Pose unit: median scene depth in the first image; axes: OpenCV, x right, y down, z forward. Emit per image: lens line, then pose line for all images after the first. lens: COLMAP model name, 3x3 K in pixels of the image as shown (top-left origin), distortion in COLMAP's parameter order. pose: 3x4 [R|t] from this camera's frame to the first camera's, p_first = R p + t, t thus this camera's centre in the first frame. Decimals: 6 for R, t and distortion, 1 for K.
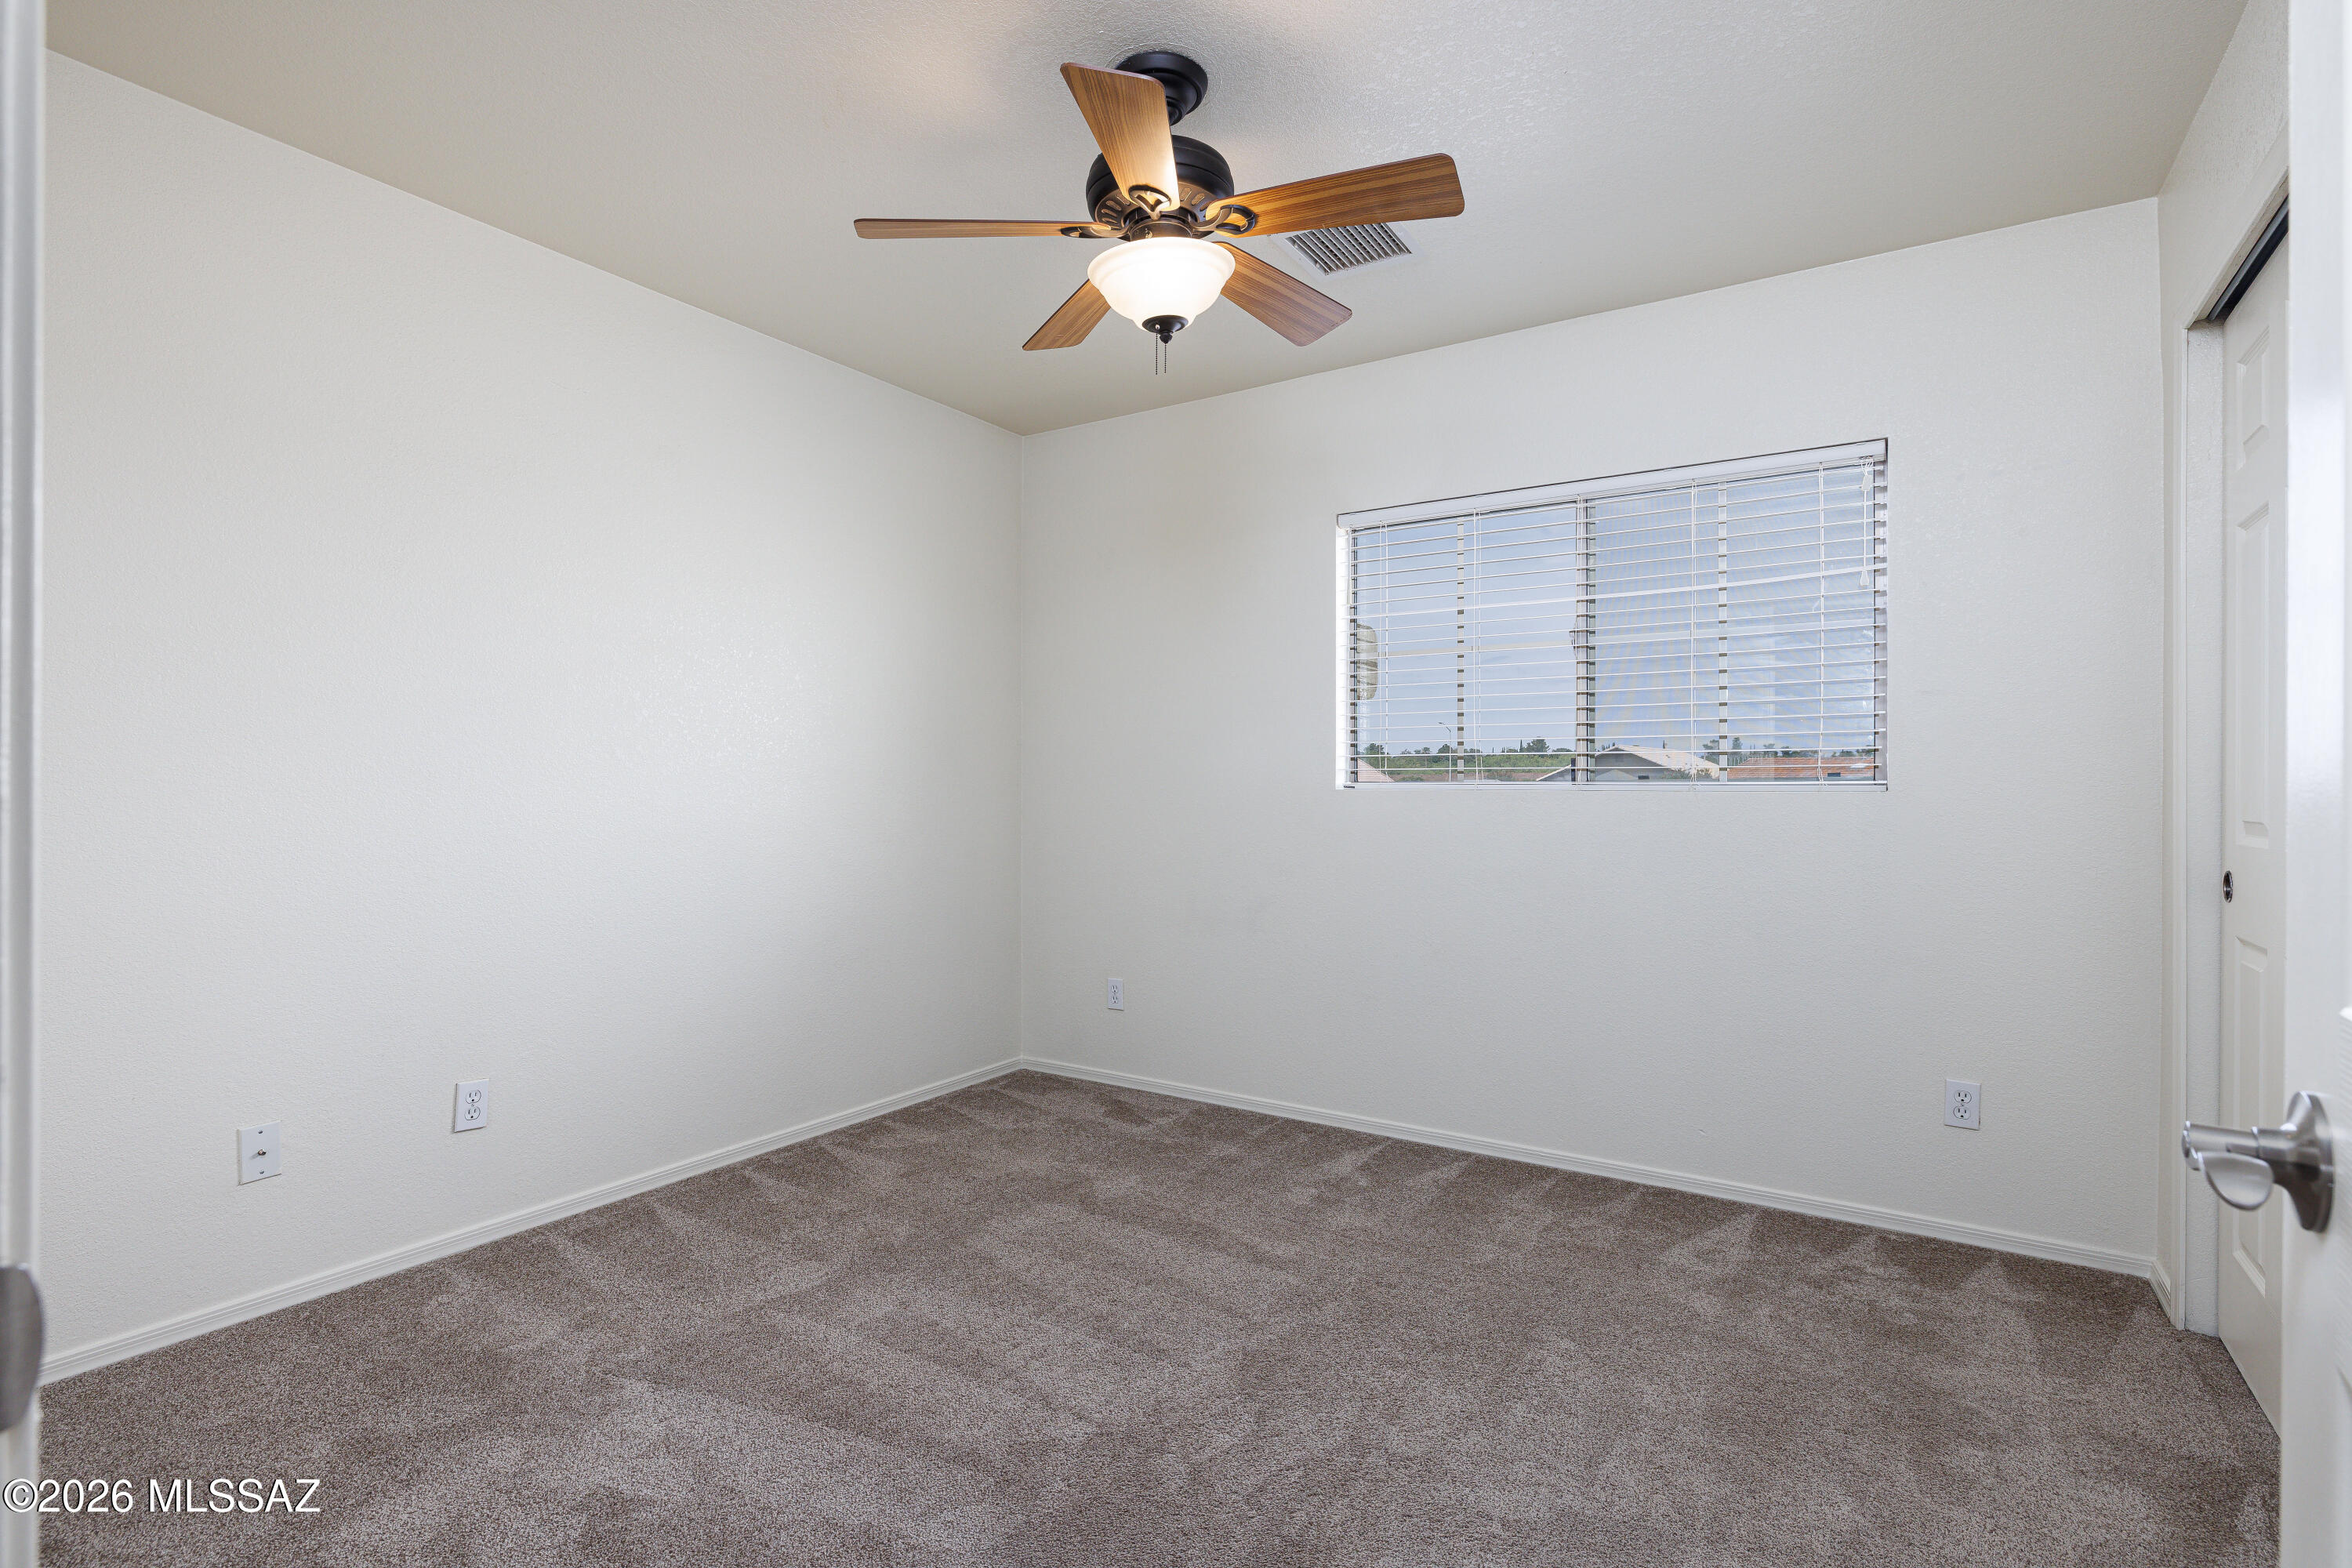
lens RADIAL K [[1107.9, 0, 1177.6], [0, 1107.9, 784.2], [0, 0, 1]] dist [-0.005884, -0.000122]
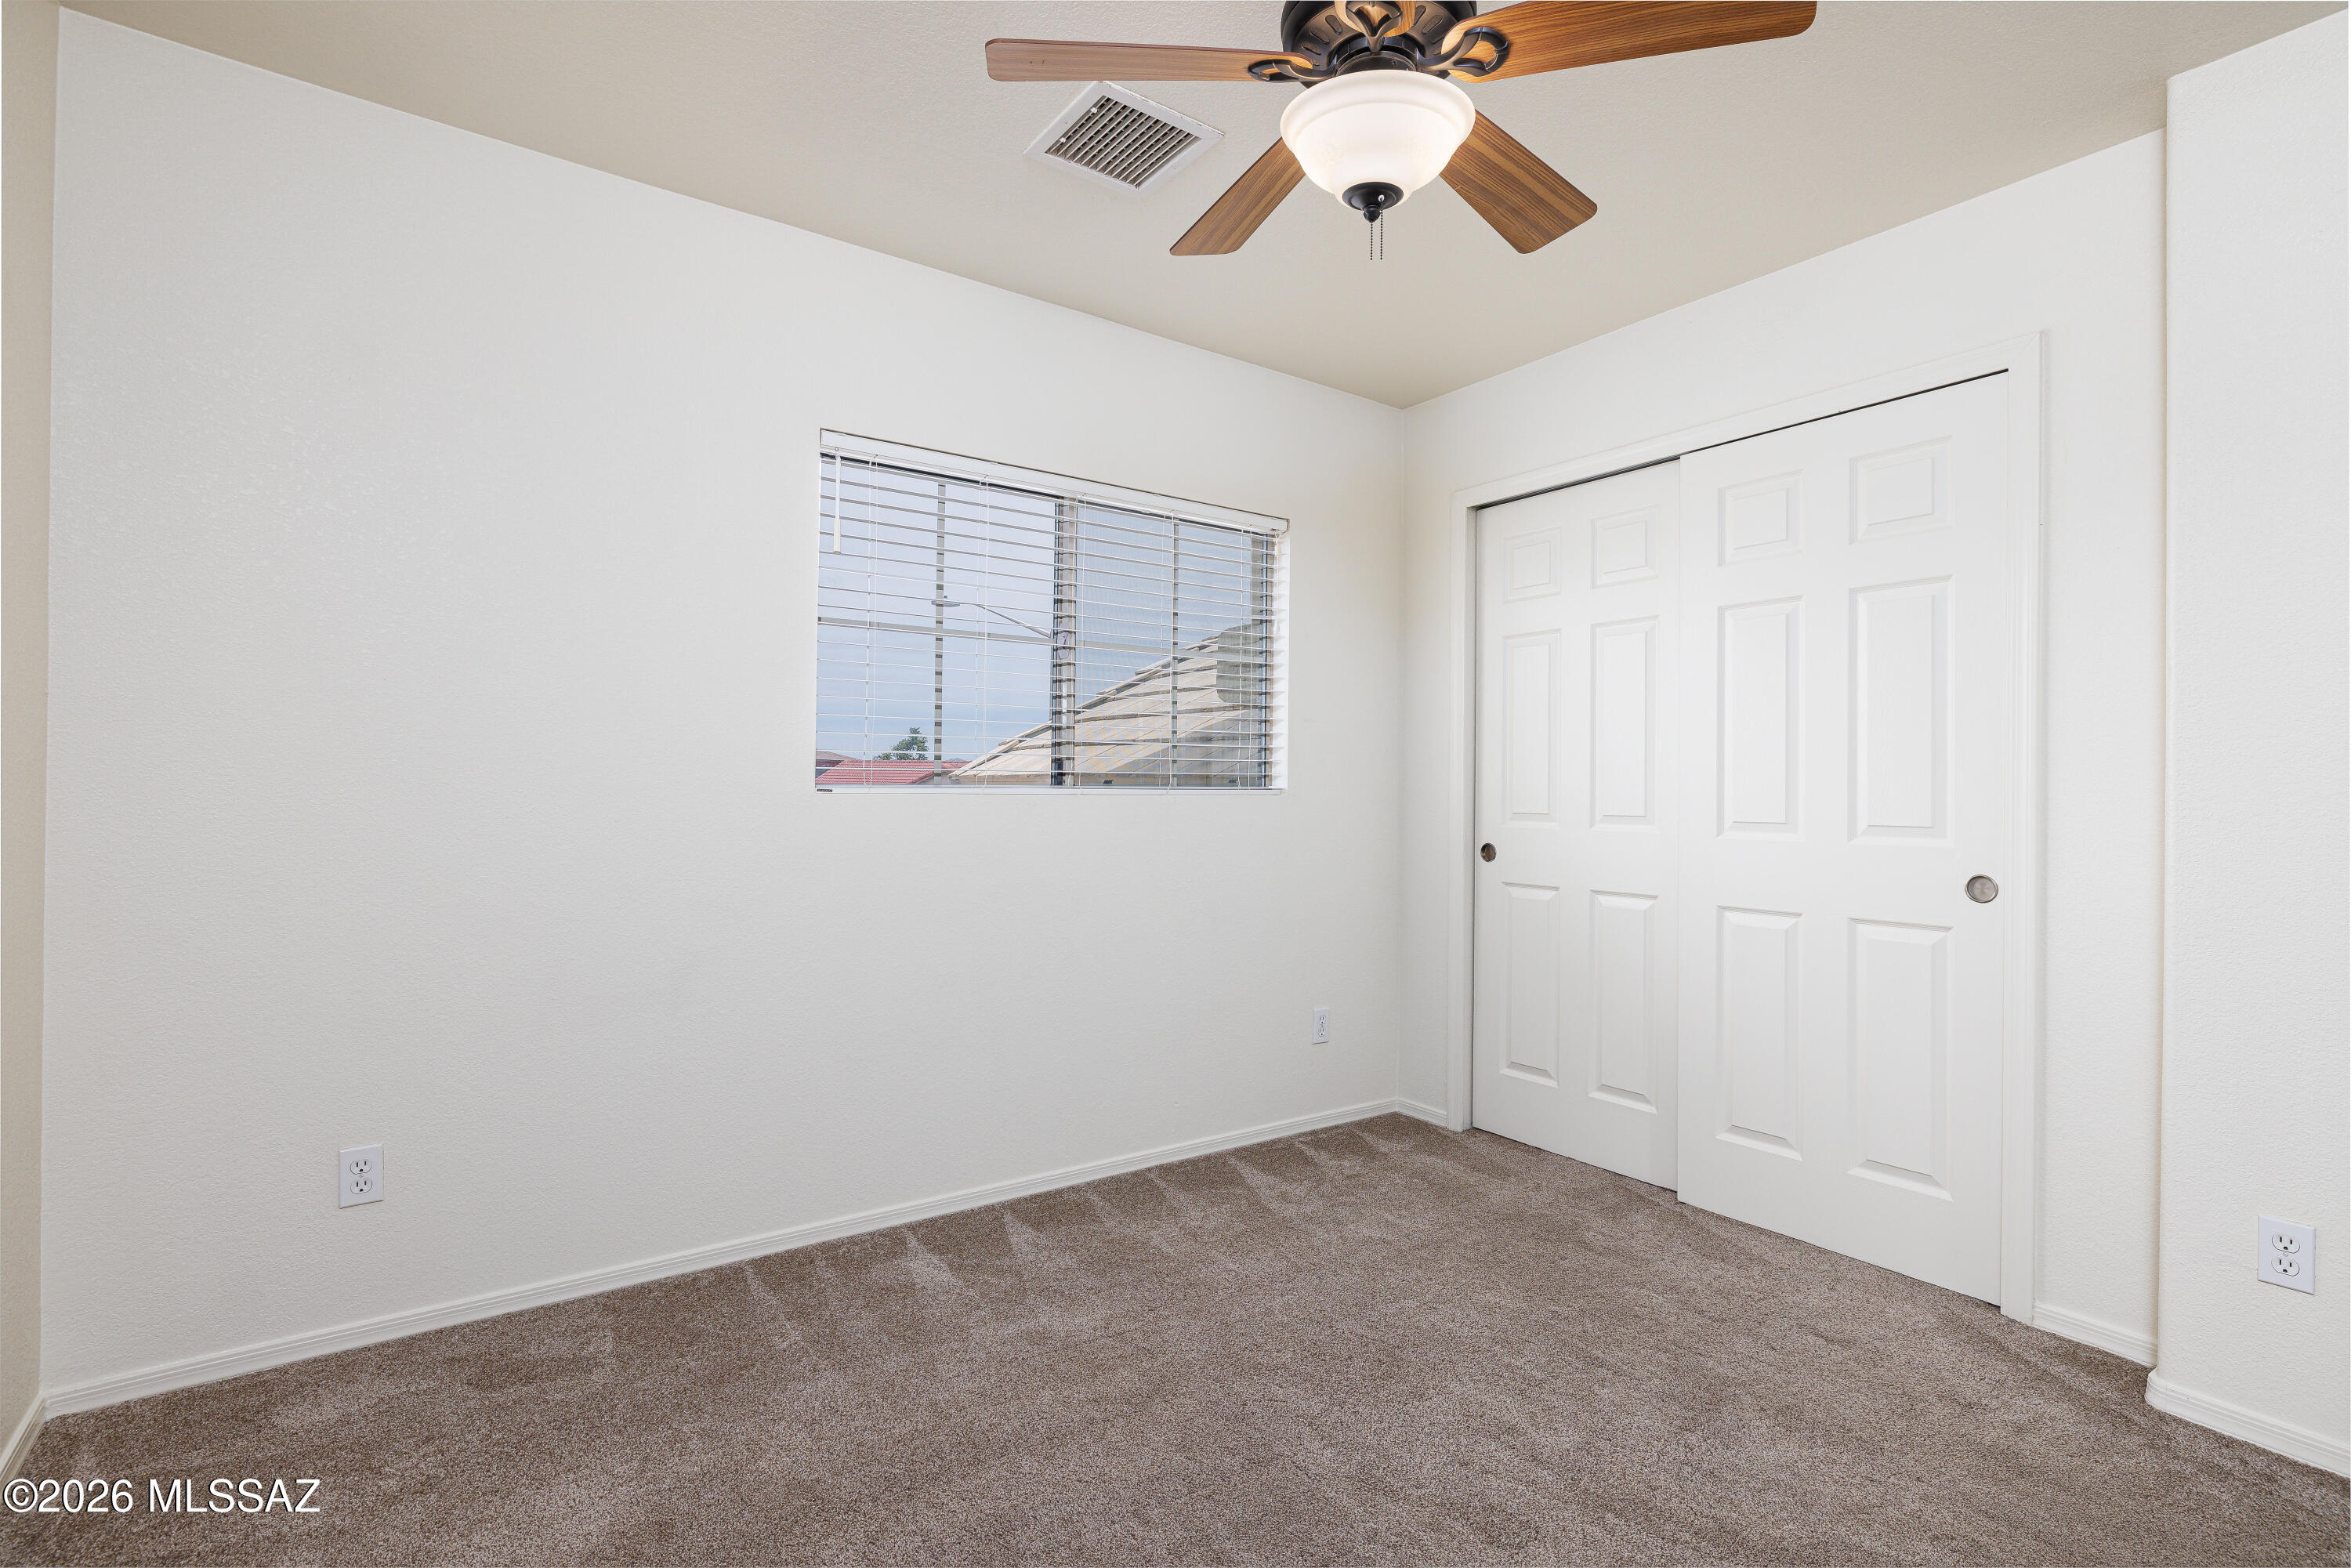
lens RADIAL K [[1107.4, 0, 1172.4], [0, 1107.4, 784.4], [0, 0, 1]] dist [-0.005884, -0.000122]
pose [[0.365717, 0.000379, 0.930726, -0.589249], [-0.011696, 0.999923, 0.004188, -0.009959], [-0.930653, -0.012417, 0.365693, 0.638070]]
